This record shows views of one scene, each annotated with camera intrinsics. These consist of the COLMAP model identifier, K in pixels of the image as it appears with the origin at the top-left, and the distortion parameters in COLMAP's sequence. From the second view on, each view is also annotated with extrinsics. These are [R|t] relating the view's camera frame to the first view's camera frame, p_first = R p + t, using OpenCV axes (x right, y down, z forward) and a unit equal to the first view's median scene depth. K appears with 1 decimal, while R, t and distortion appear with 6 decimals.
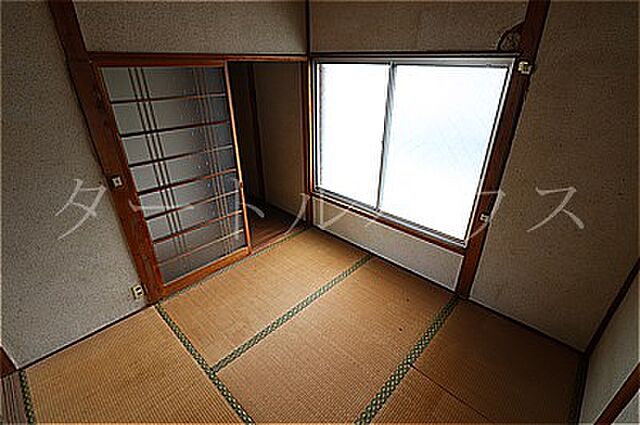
lens RADIAL K [[302.4, 0, 324.1], [0, 302.4, 213.2], [0, 0, 1]] dist [-0.000608, -0.000155]
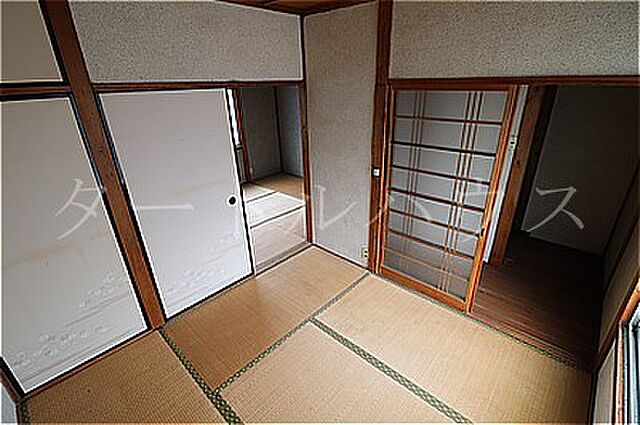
lens RADIAL K [[287.1, 0, 320.0], [0, 287.1, 212.5], [0, 0, 1]] dist [0.001408, 0.000097]
pose [[0.025881, 0.404827, -0.914027, 0.456263], [-0.450512, 0.820943, 0.350843, -0.240347], [0.892395, 0.402700, 0.203626, 0.477226]]
